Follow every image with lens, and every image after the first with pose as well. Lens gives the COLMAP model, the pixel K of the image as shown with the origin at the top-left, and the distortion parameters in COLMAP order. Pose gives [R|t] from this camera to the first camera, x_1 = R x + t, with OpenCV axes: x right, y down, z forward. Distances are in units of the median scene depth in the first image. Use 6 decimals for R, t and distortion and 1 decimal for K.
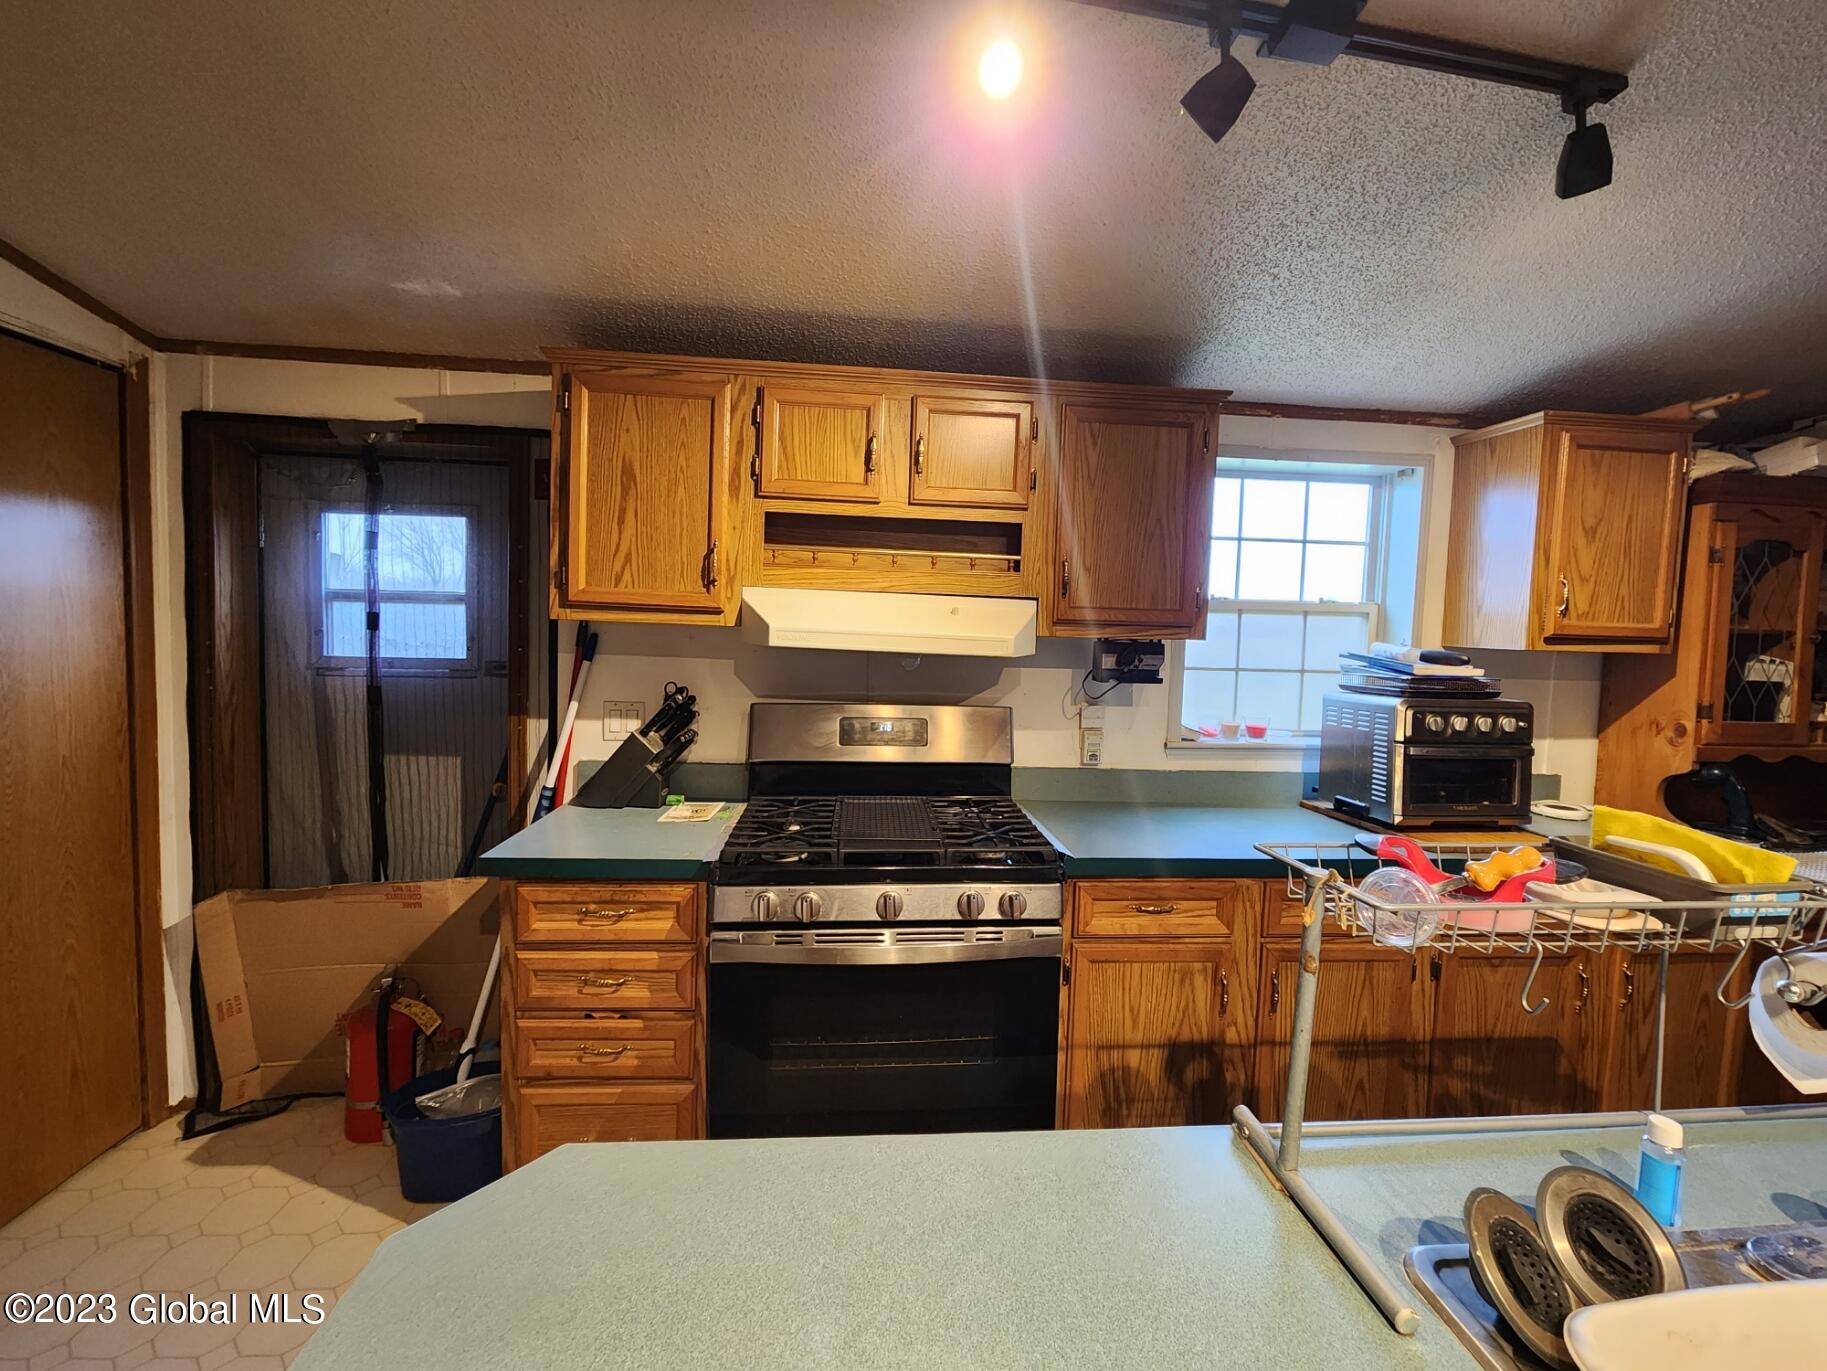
lens RADIAL K [[750.8, 0, 916.6], [0, 750.8, 675.2], [0, 0, 1]] dist [0.000096, -0.000279]
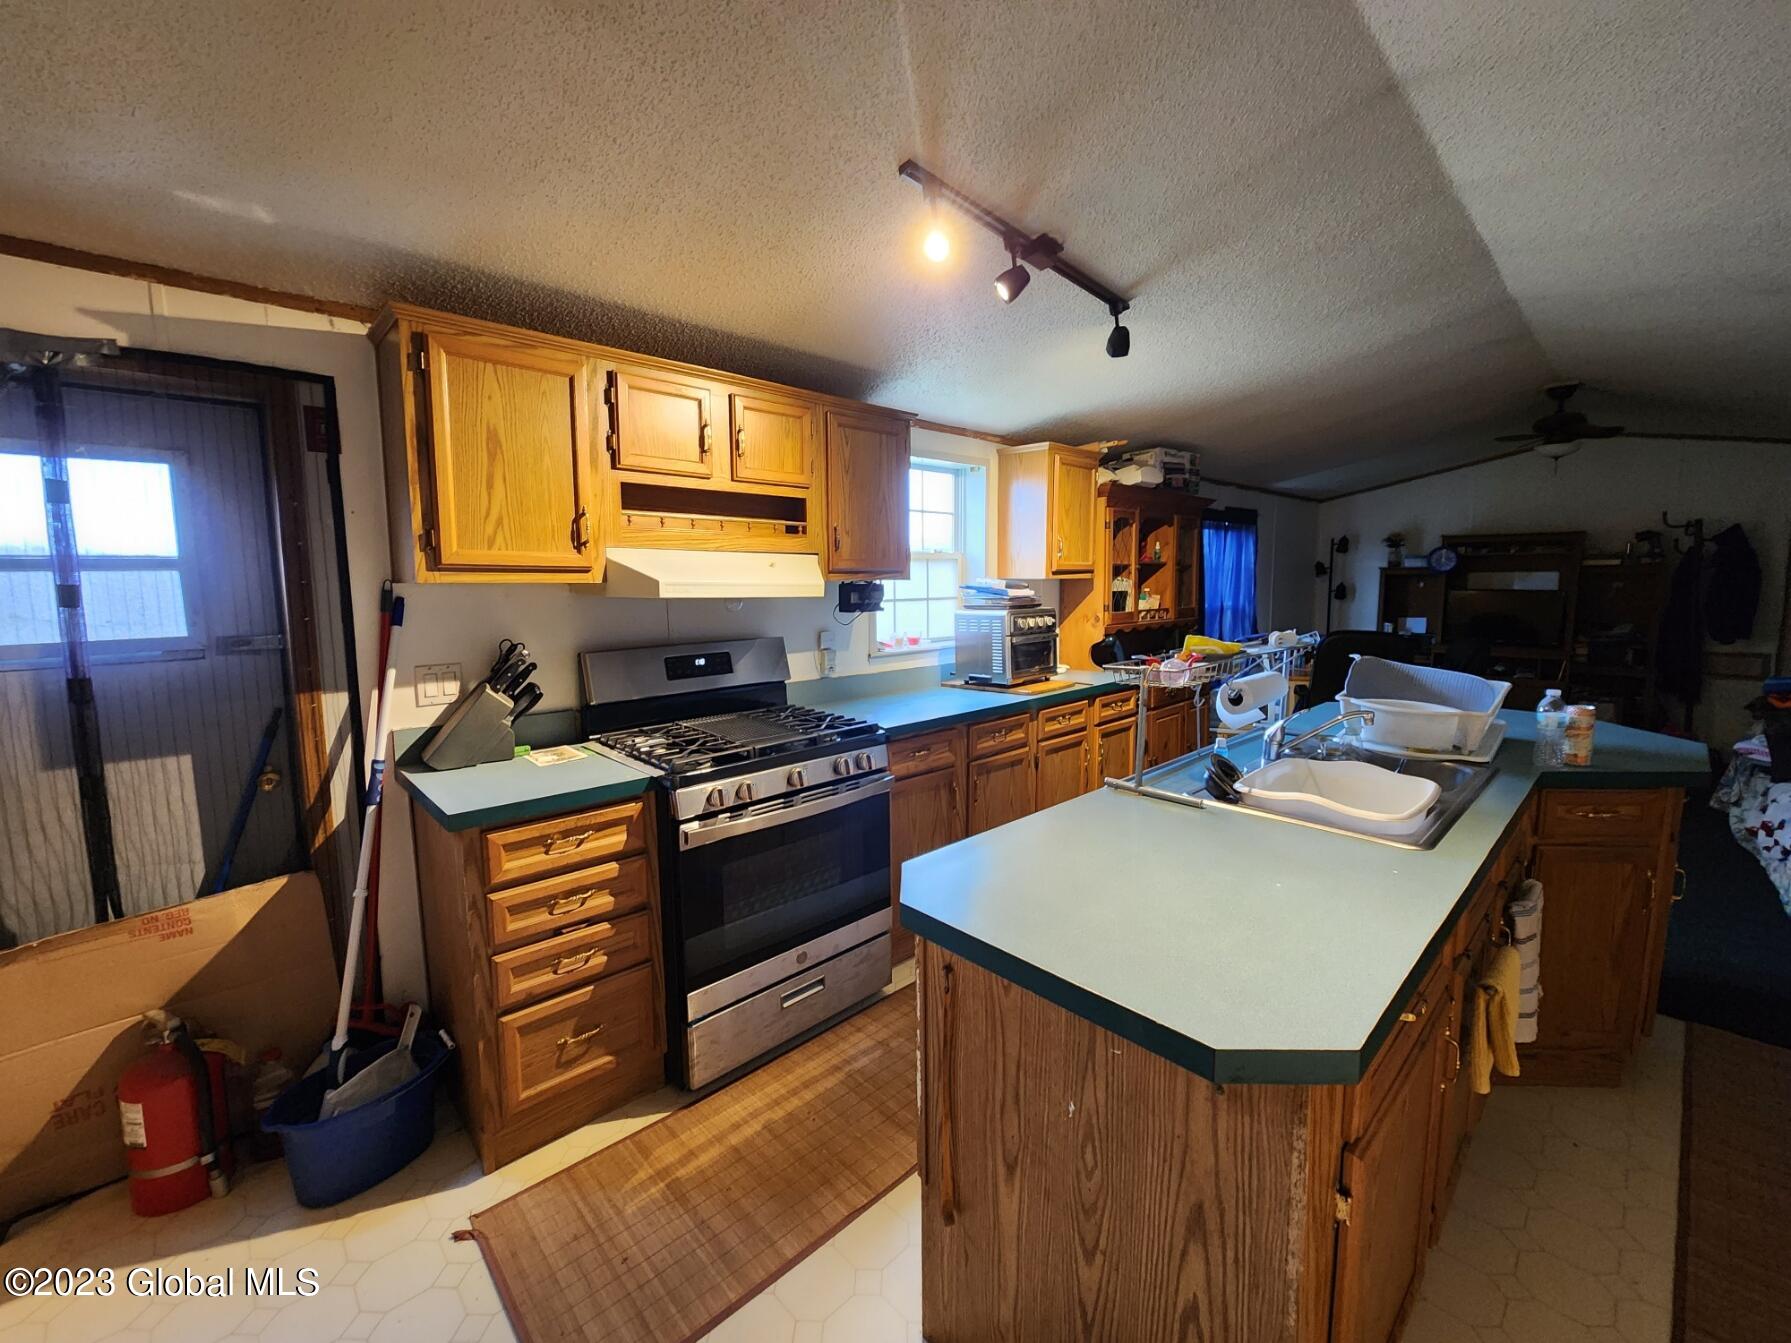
lens RADIAL K [[736.0, 0, 892.6], [0, 736.0, 665.1], [0, 0, 1]] dist [0.000096, -0.000279]
pose [[0.783112, -0.108209, 0.612394, -0.558398], [0.070414, 0.993841, 0.085566, -0.005567], [-0.617882, -0.023886, 0.785908, -0.140164]]
